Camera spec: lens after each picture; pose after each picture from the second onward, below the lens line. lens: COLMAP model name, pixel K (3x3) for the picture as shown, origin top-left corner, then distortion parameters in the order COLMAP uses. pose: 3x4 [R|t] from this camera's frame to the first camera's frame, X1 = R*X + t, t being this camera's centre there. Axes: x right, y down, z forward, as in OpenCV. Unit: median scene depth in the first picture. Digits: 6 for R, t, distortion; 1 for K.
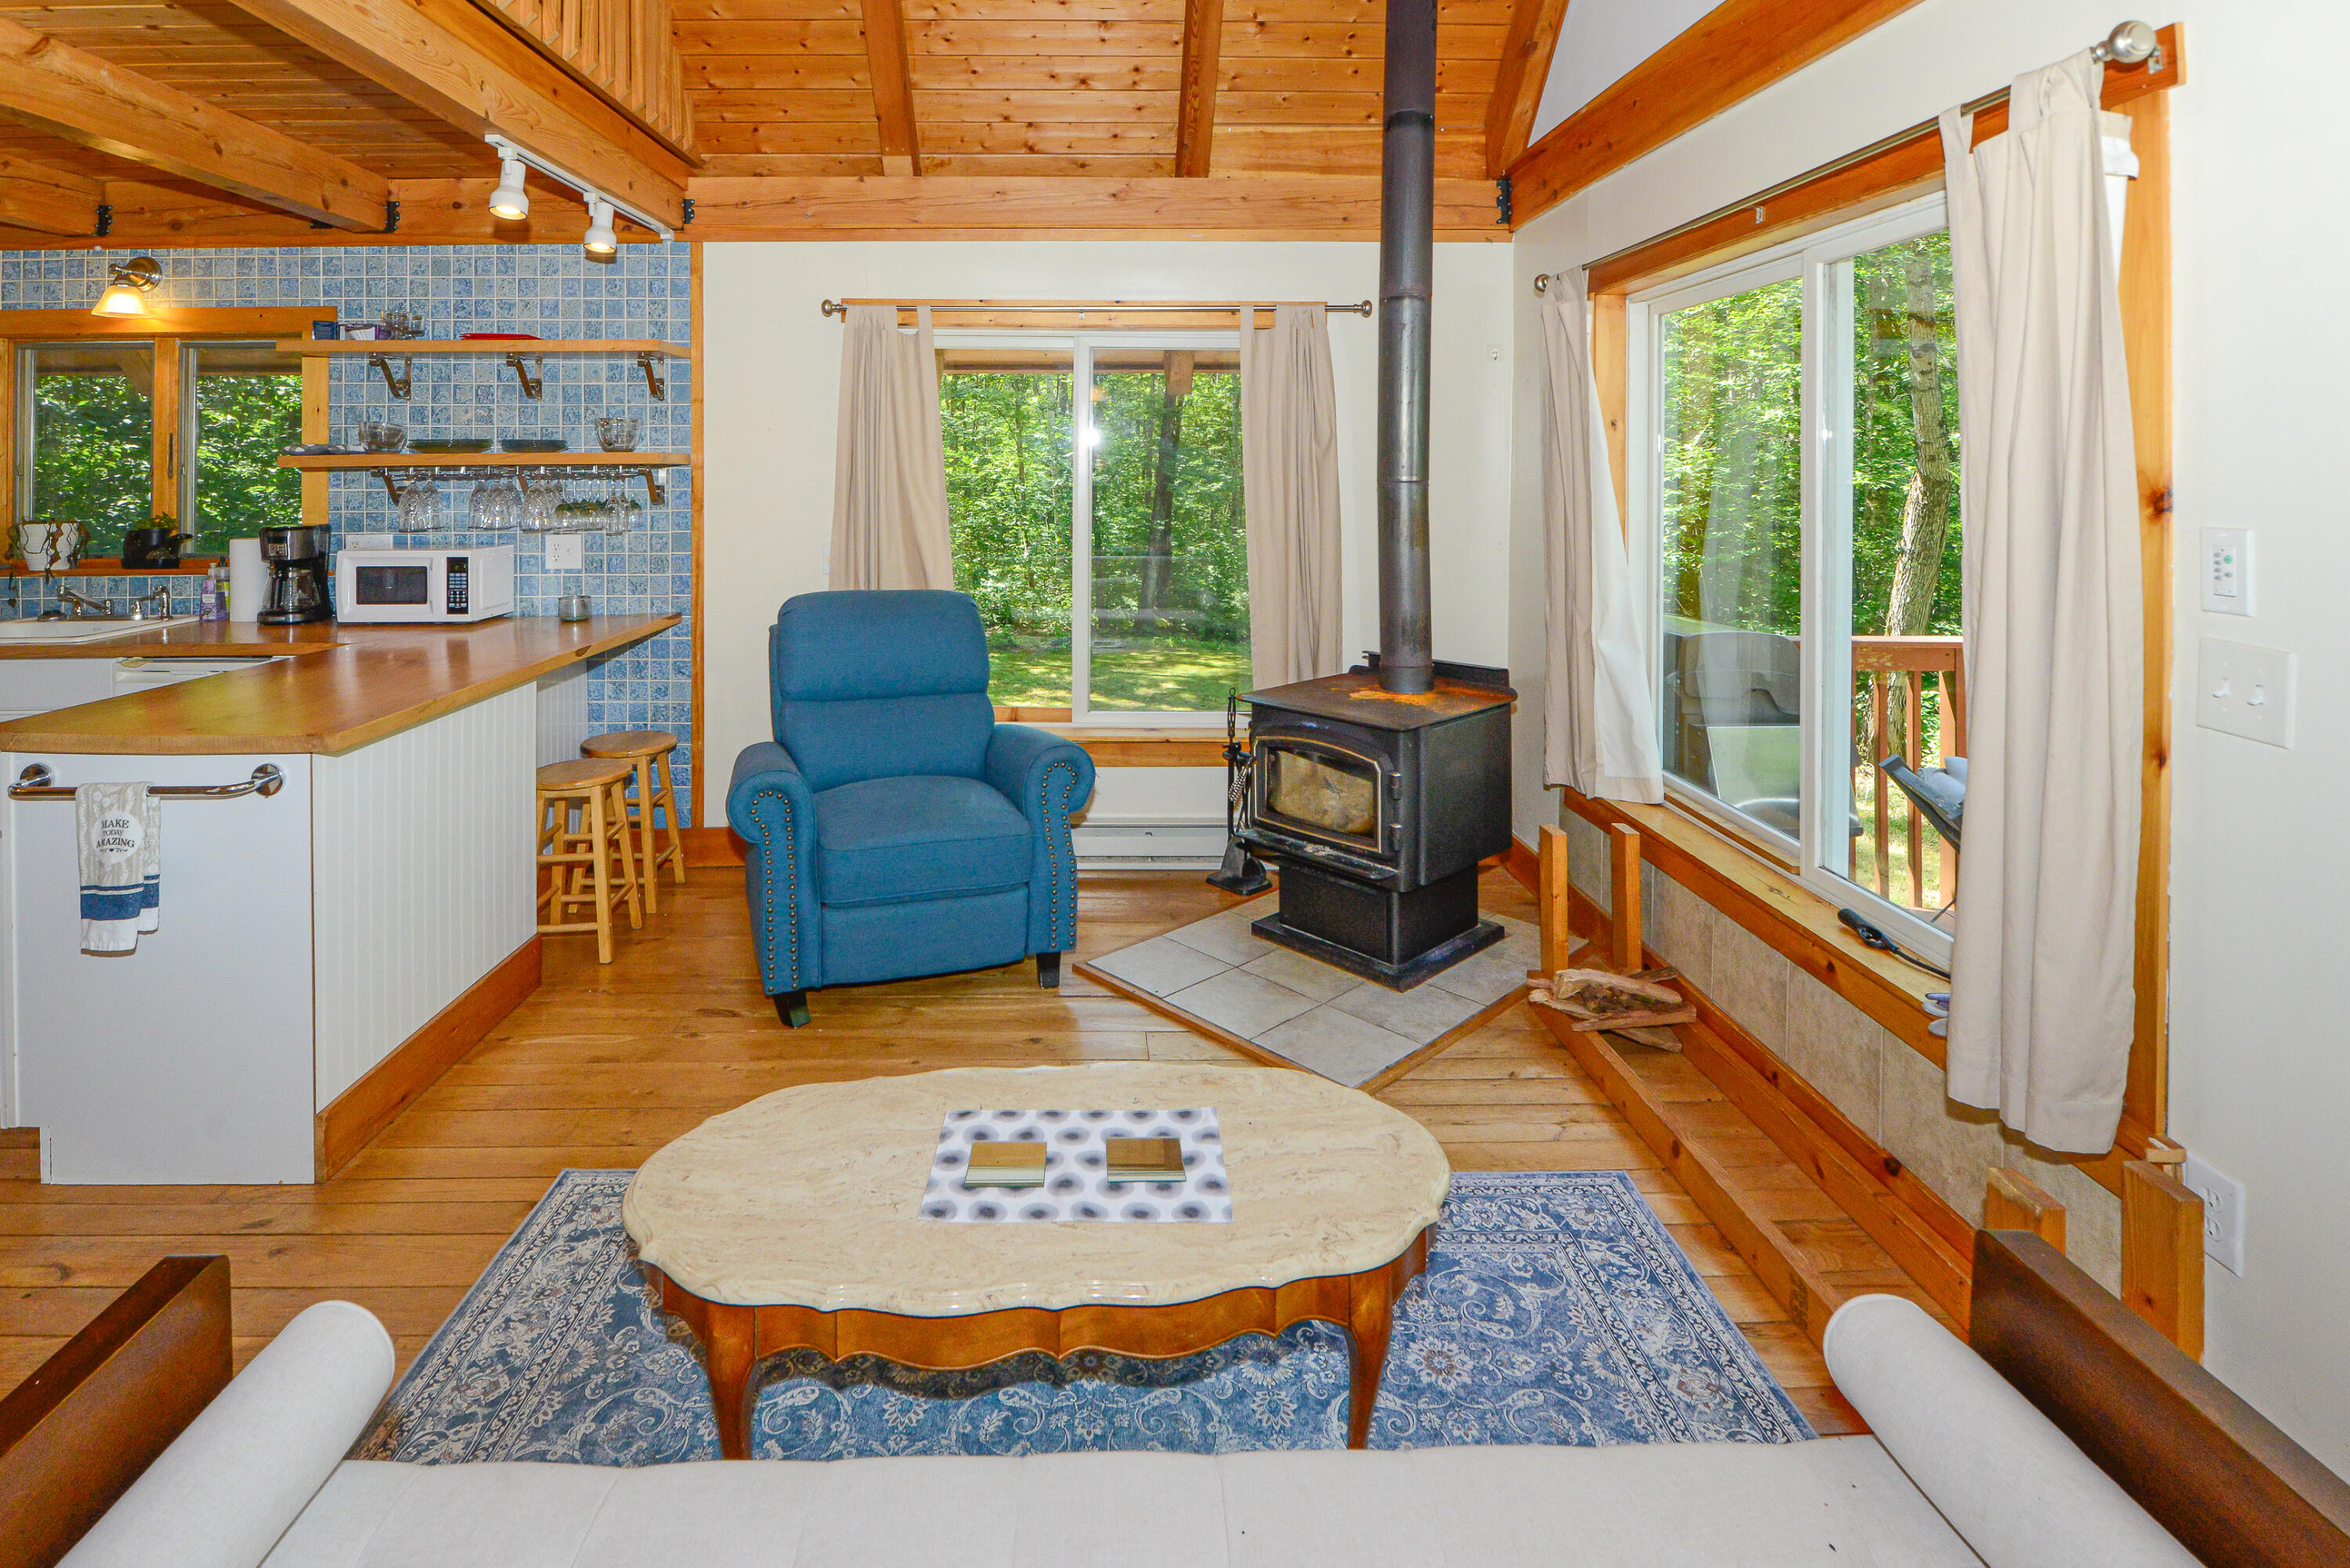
lens RADIAL K [[1170.5, 0, 1097.3], [0, 1170.5, 459.2], [0, 0, 1]] dist [-0.000081, -0.002866]
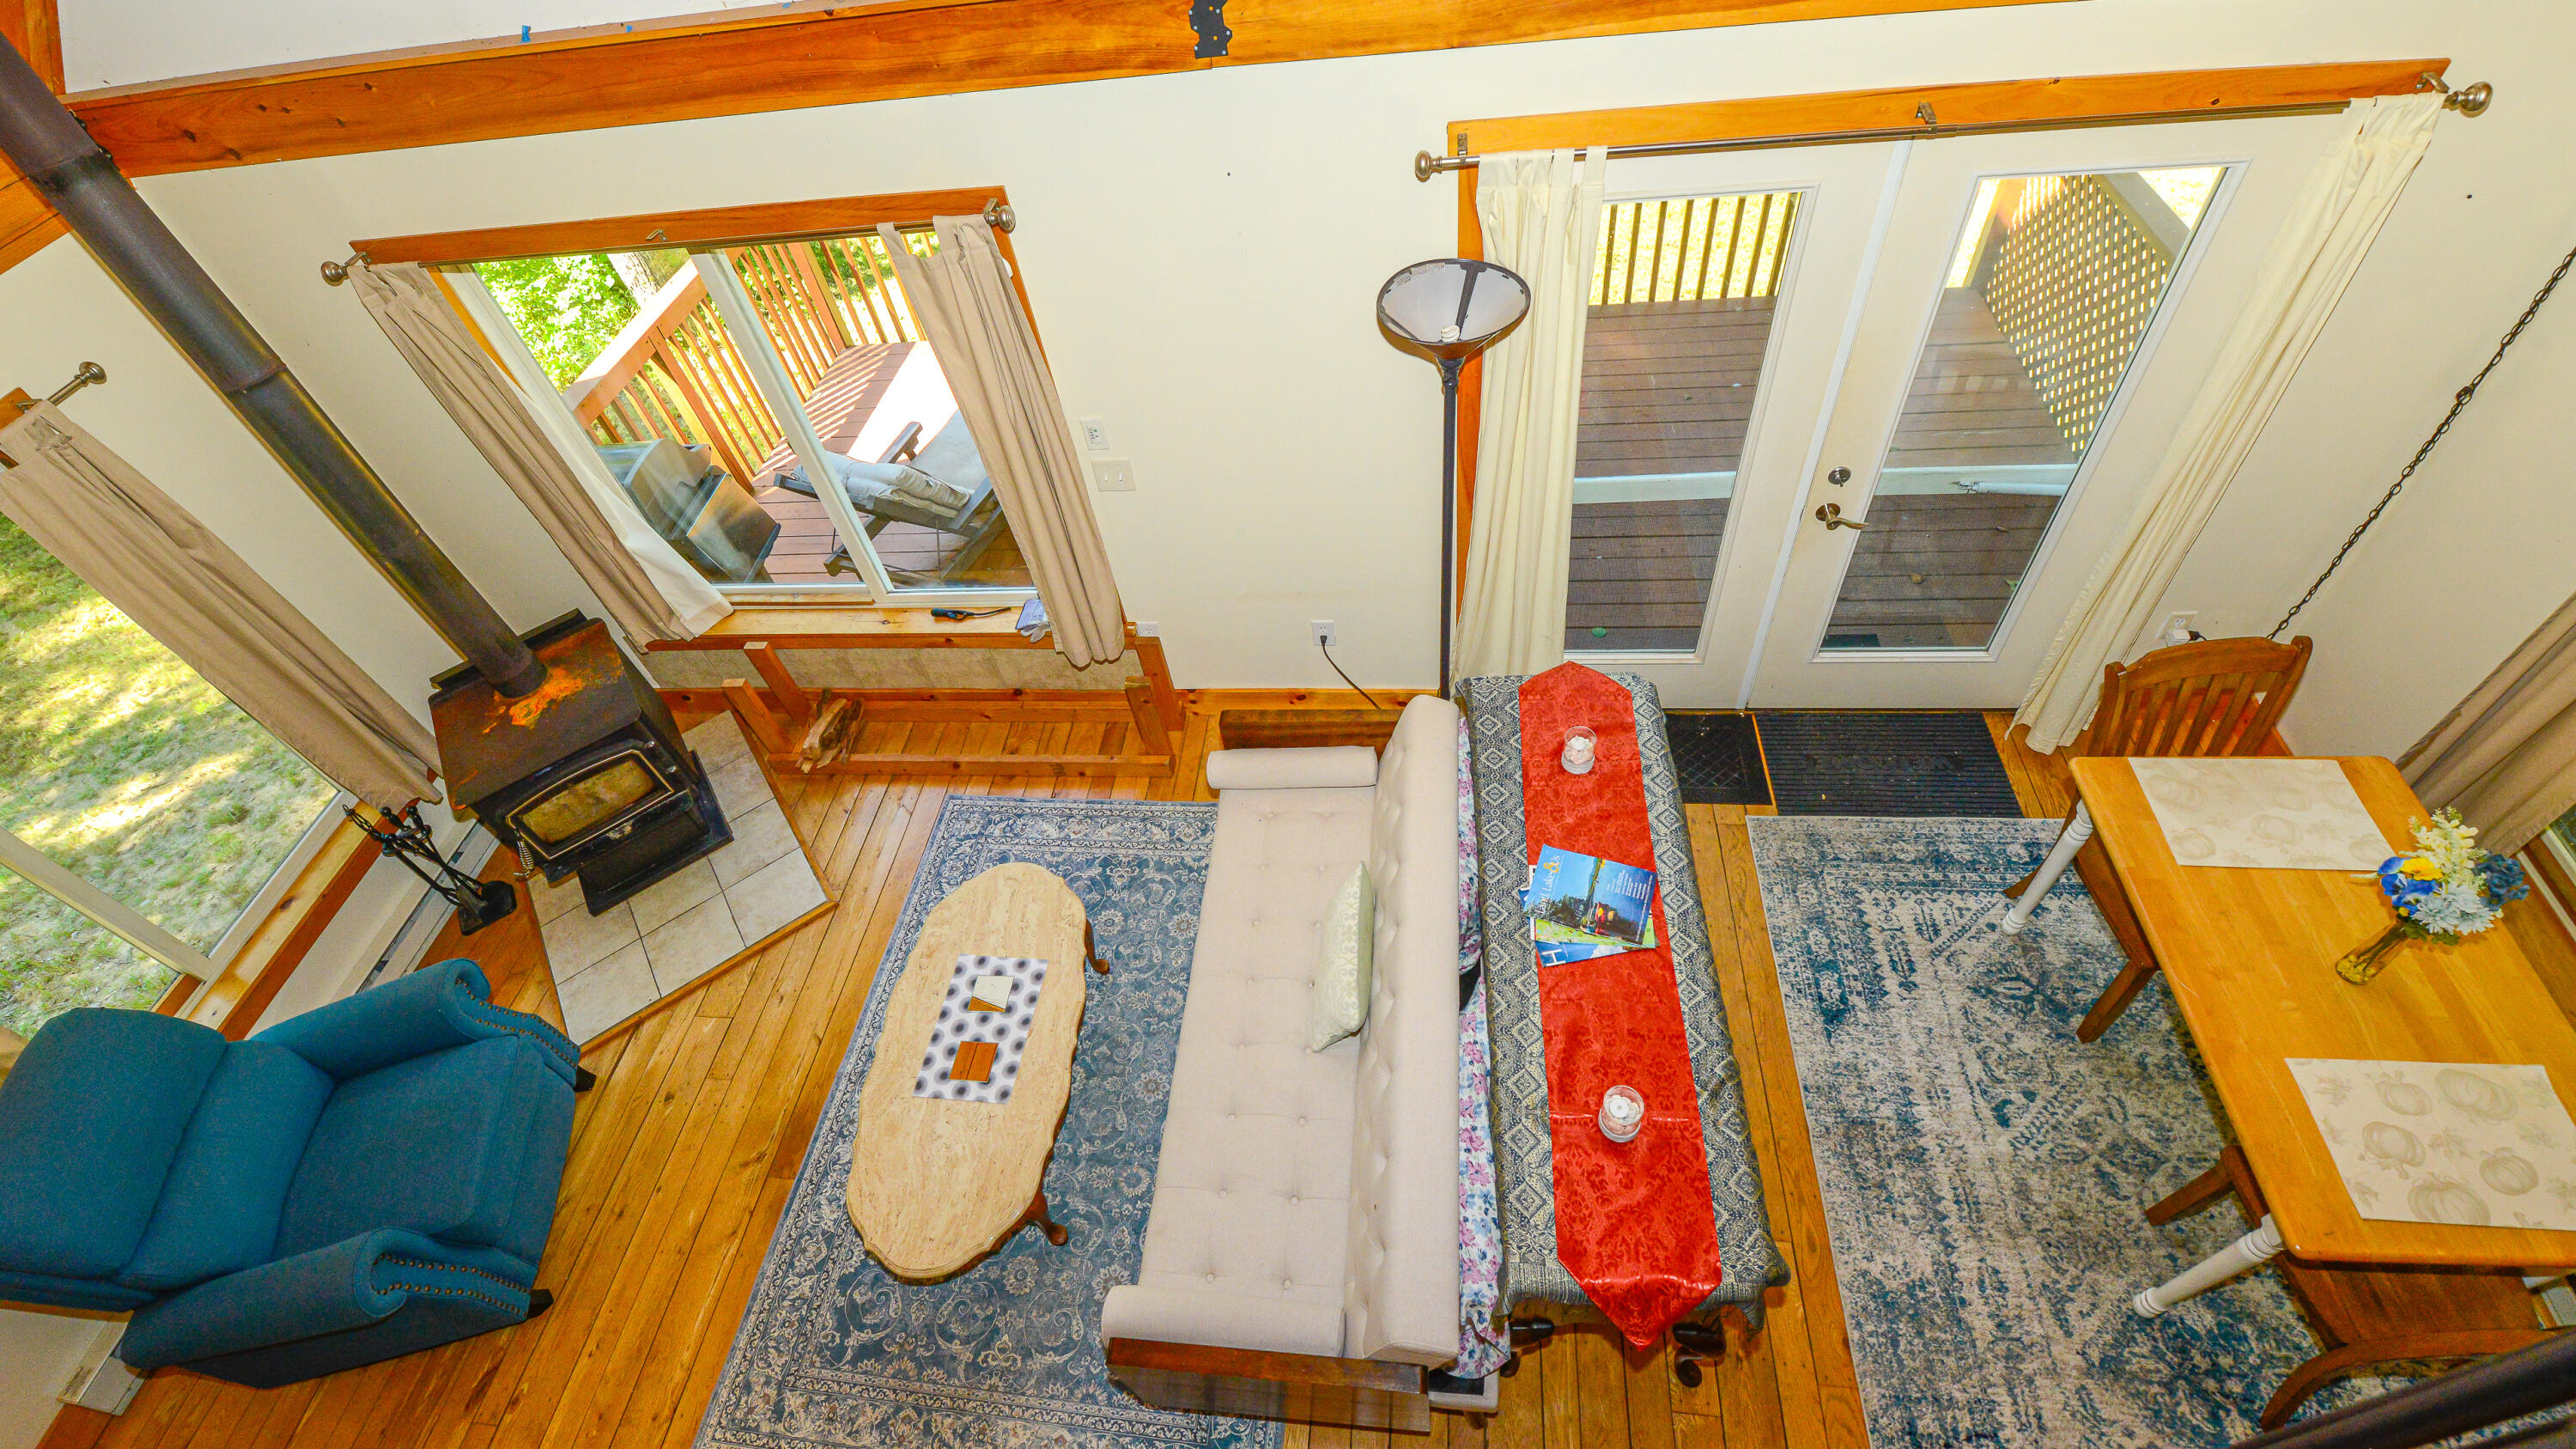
lens RADIAL K [[1132.3, 0, 1283.0], [0, 1132.3, 704.7], [0, 0, 1]] dist [-0.002130, -0.008909]
pose [[0.123545, -0.747534, 0.652633, -0.360007], [0.115861, 0.664039, 0.738666, -0.491539], [-0.985552, -0.015644, 0.168649, 0.104299]]
